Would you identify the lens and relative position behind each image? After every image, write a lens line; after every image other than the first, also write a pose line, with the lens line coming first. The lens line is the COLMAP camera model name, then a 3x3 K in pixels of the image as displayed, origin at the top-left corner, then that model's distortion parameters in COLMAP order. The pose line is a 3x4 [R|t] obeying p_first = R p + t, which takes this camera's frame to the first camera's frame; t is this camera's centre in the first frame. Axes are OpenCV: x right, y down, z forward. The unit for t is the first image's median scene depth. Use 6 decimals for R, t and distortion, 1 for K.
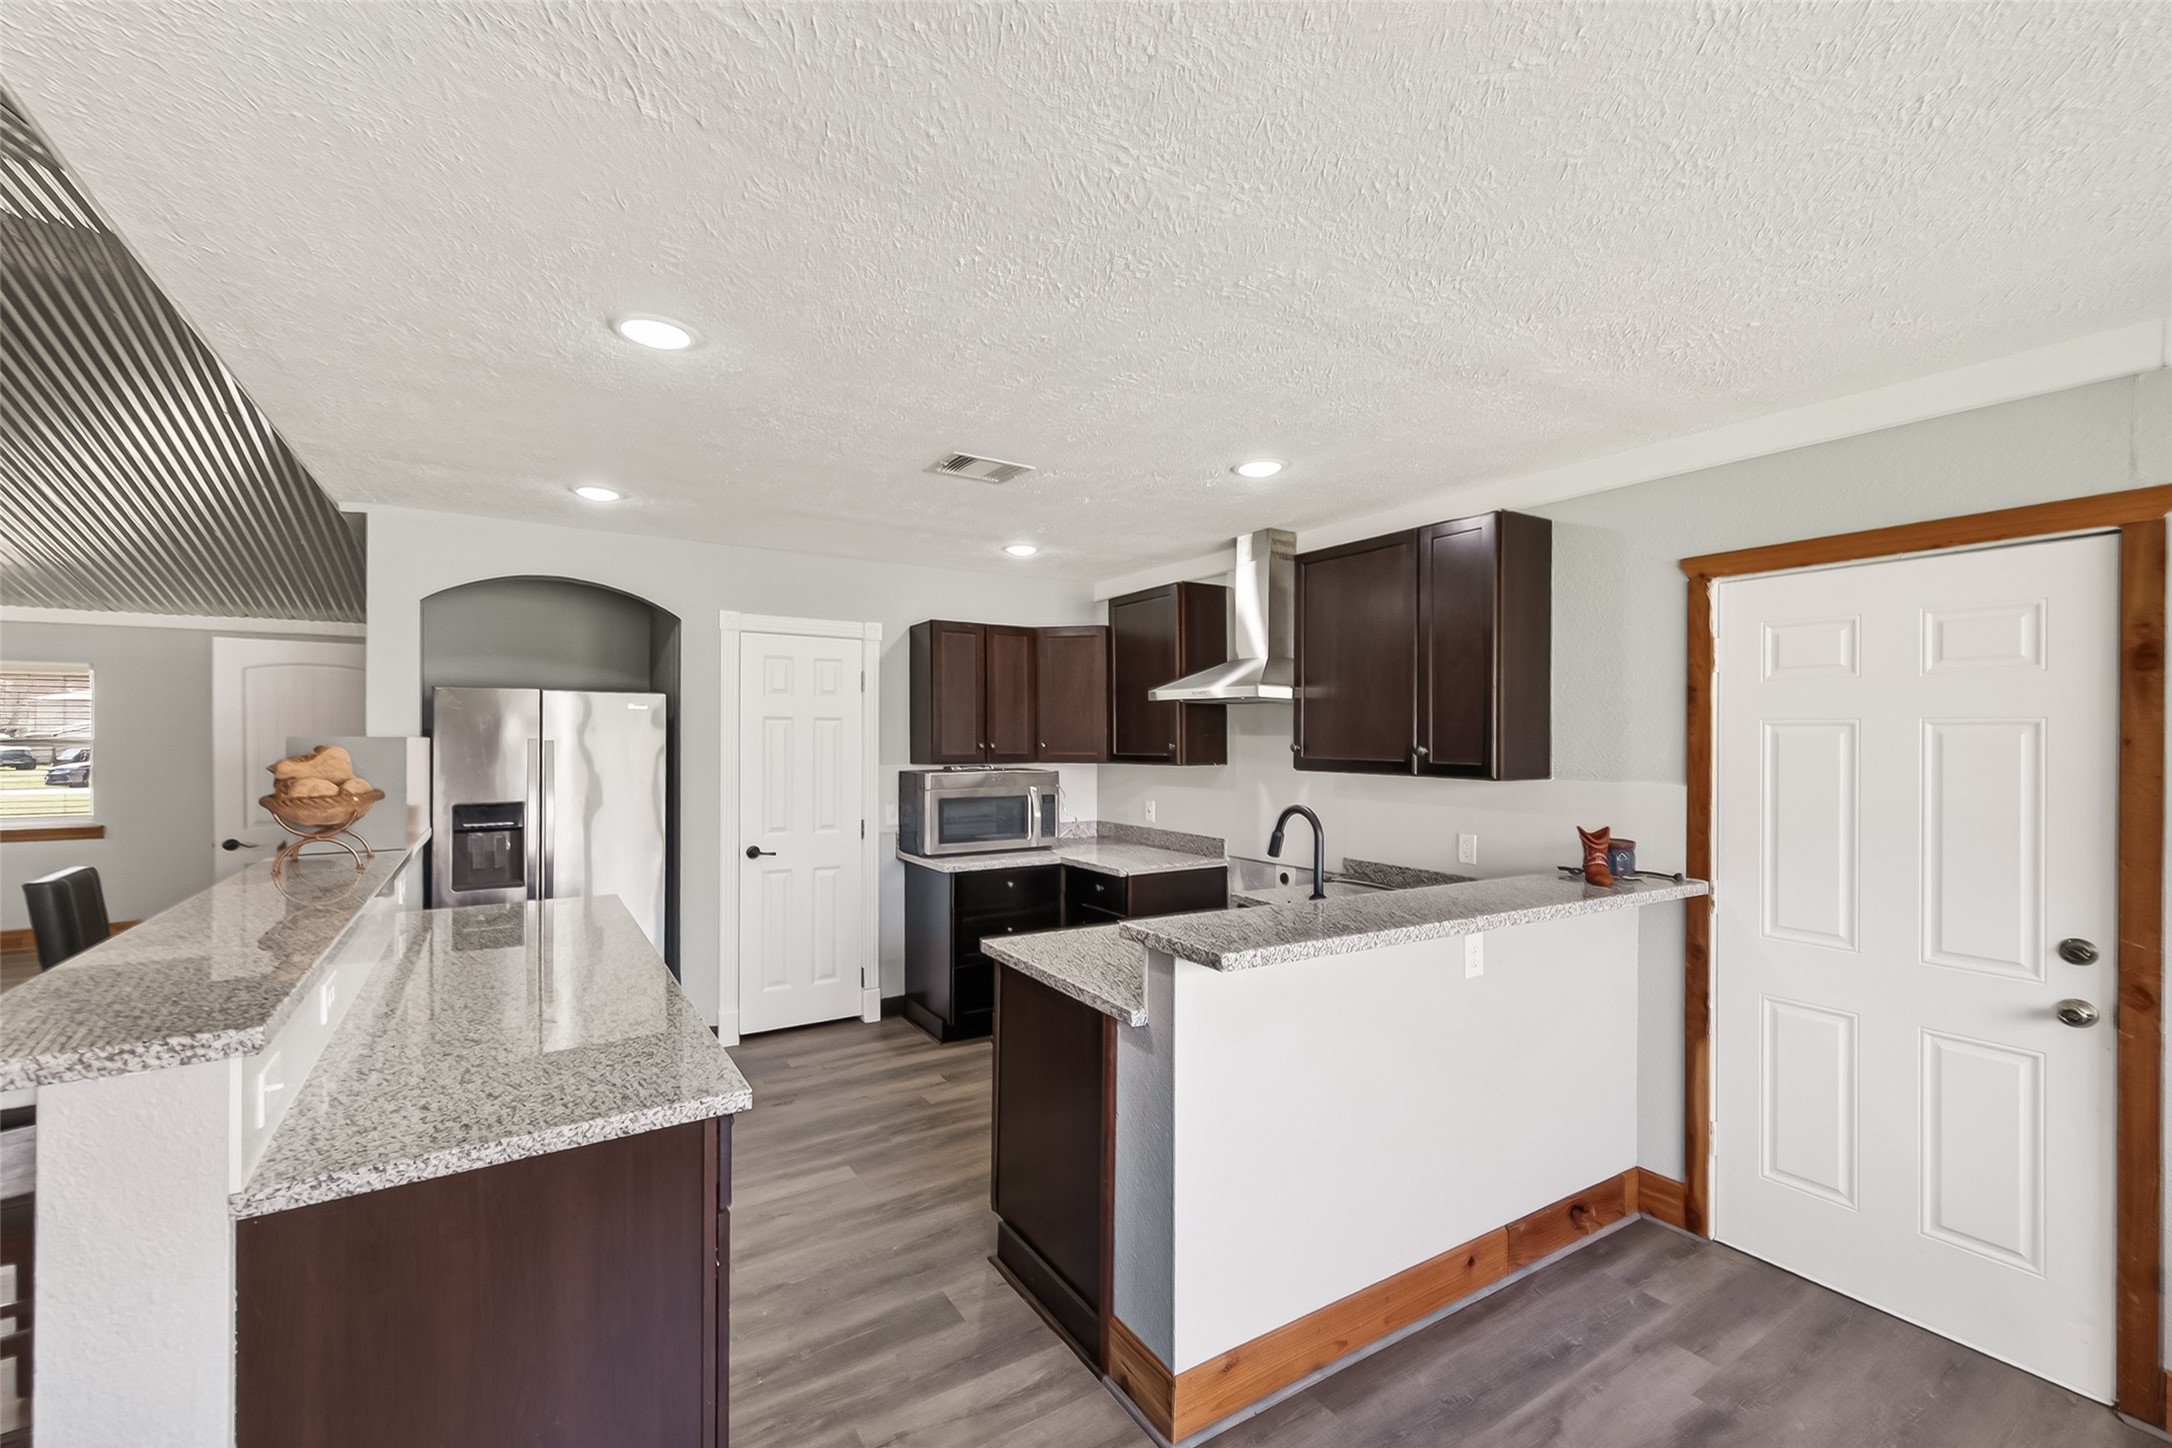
lens RADIAL K [[898.2, 0, 1133.2], [0, 898.2, 749.3], [0, 0, 1]] dist [0.000795, -0.000033]
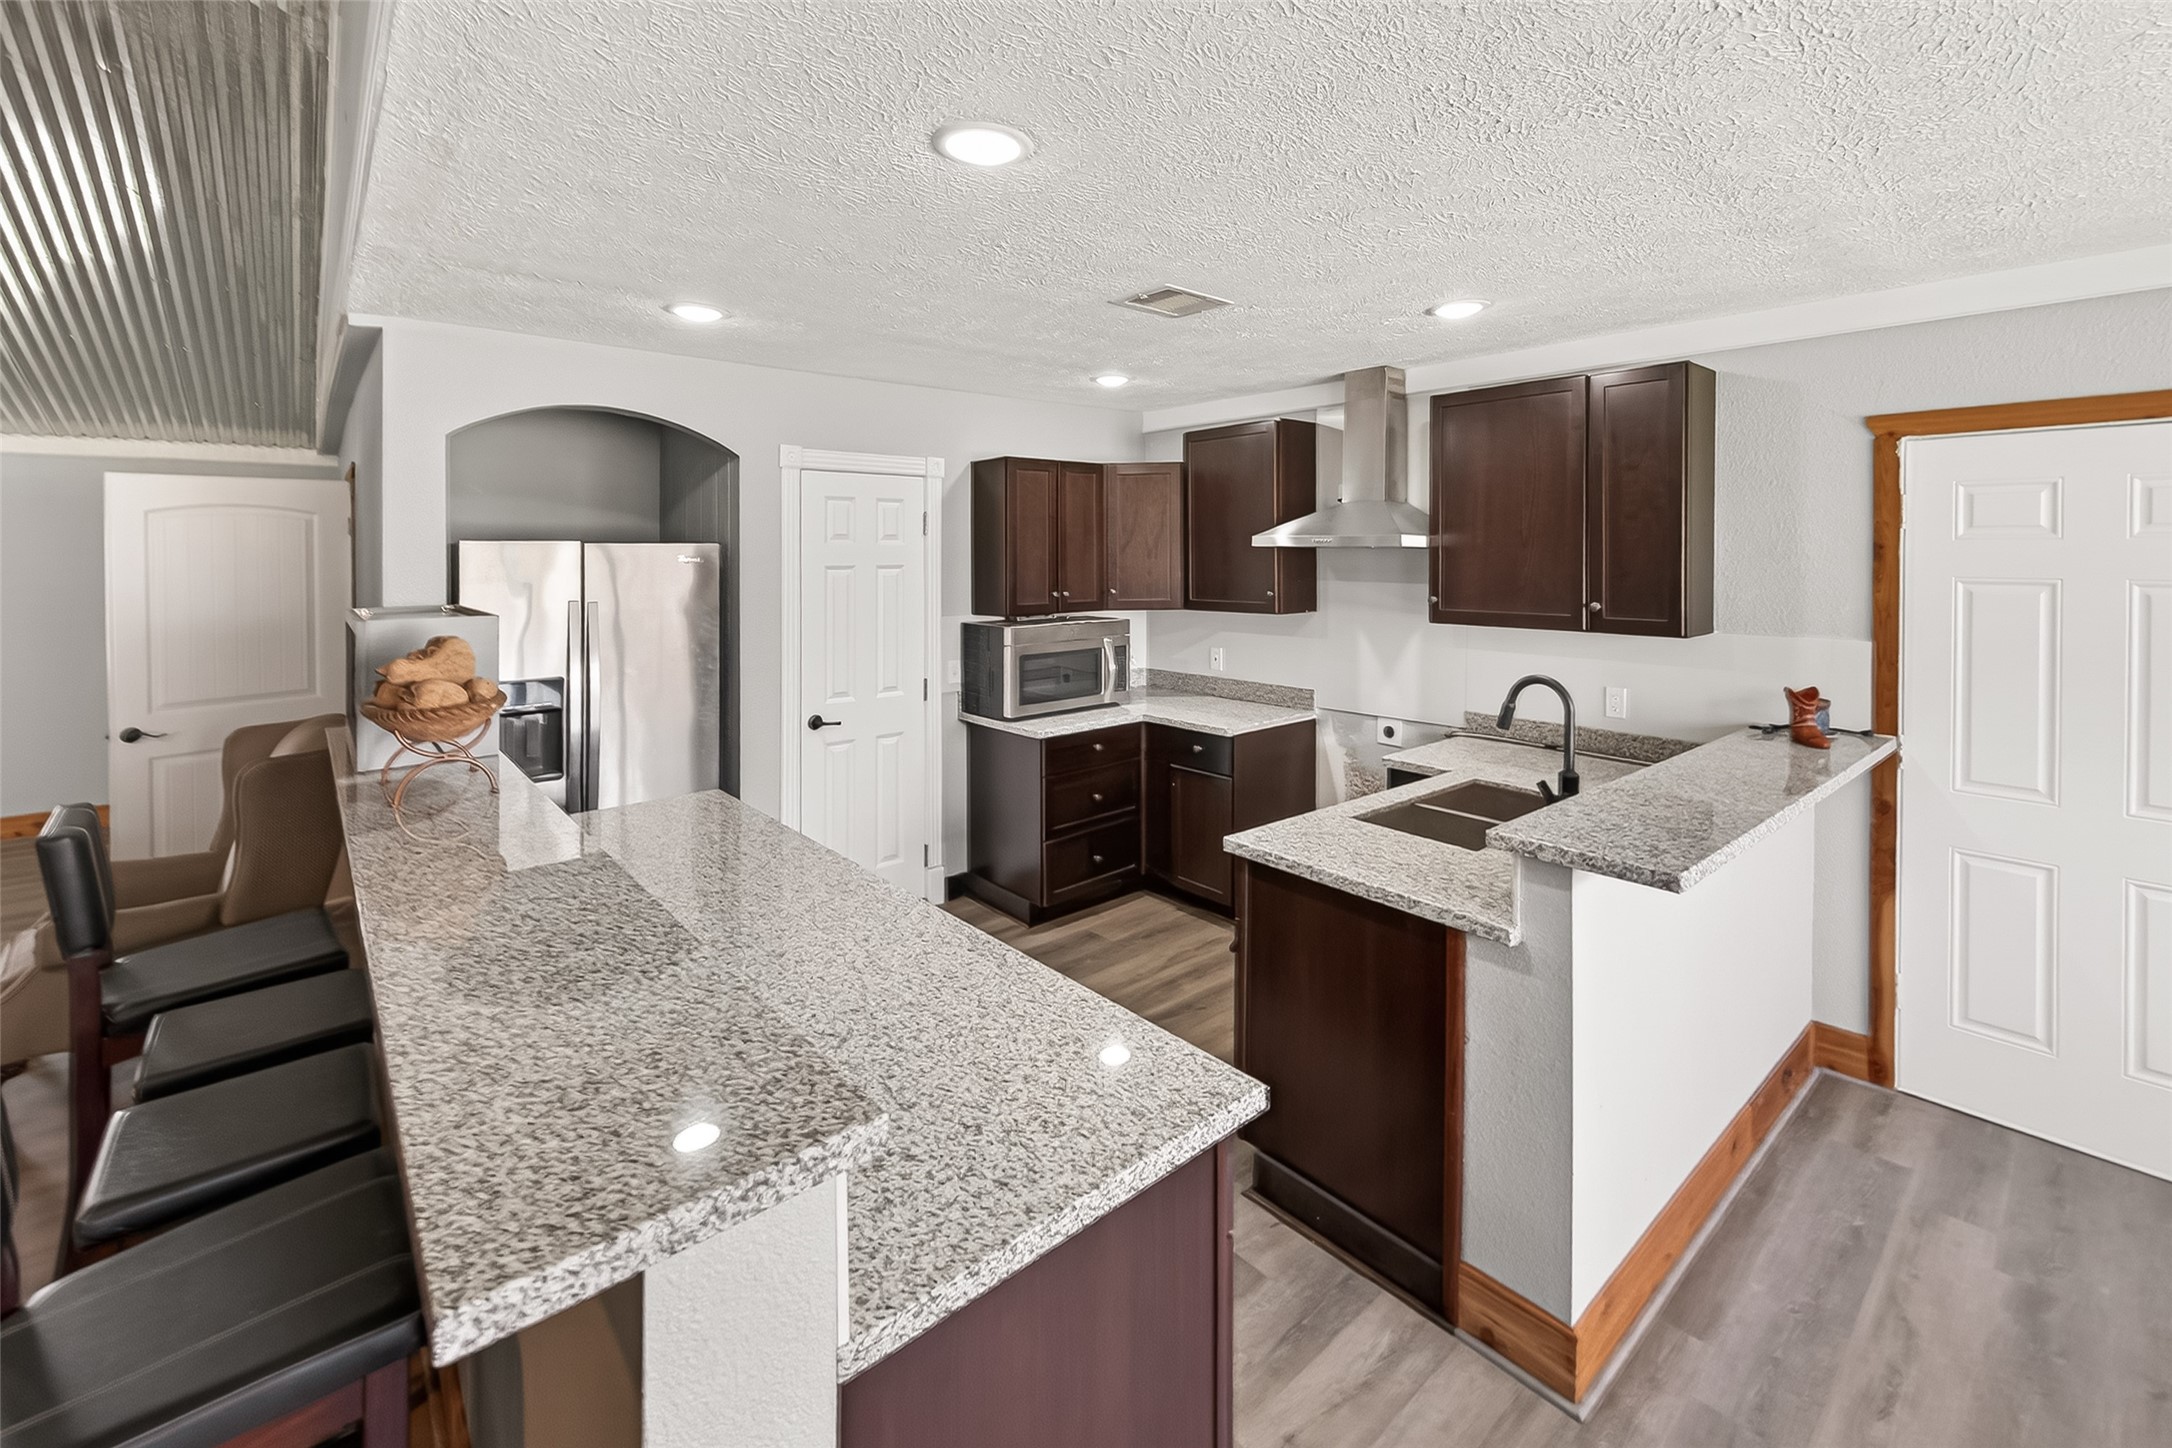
lens RADIAL K [[928.8, 0, 1145.9], [0, 928.8, 570.5], [0, 0, 1]] dist [0.000788, -0.000037]
pose [[0.989449, -0.008198, 0.144652, -0.253382], [0.007506, 0.999958, 0.005328, -0.038353], [-0.144689, -0.004186, 0.989468, 0.067753]]
